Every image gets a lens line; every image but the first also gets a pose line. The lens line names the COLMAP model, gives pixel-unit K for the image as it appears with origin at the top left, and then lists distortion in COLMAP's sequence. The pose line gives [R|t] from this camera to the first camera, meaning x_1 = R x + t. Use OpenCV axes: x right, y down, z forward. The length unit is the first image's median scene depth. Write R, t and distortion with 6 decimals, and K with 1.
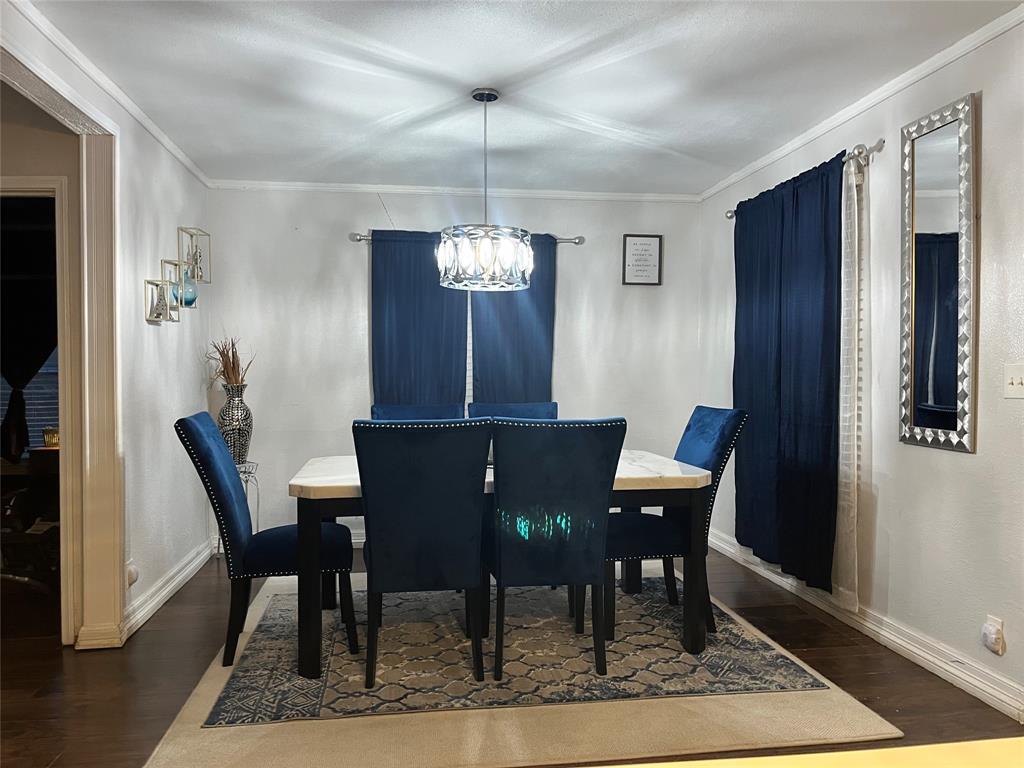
lens RADIAL K [[781.5, 0, 514.0], [0, 781.5, 387.2], [0, 0, 1]] dist [0.055283, -0.061361]
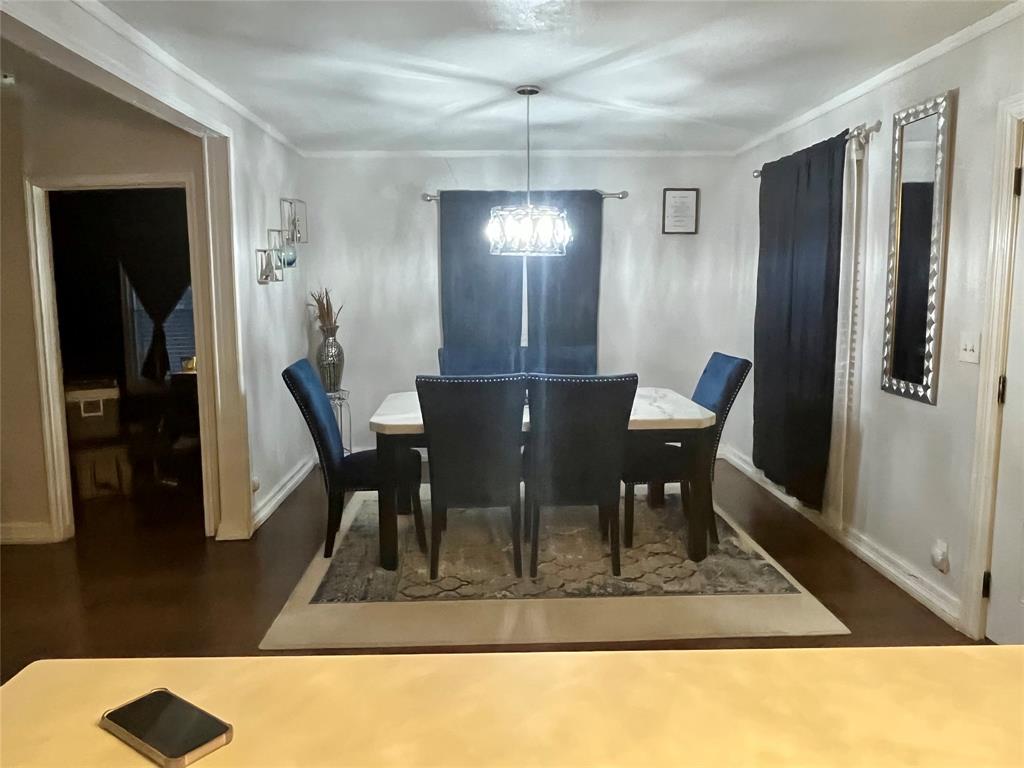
lens RADIAL K [[715.7, 0, 506.8], [0, 715.7, 373.6], [0, 0, 1]] dist [0.006740, 0.011084]
pose [[0.994473, 0.006685, -0.104779, 0.048279], [0.003317, 0.995472, 0.094993, -0.055134], [0.104940, -0.094815, 0.989948, -0.100813]]
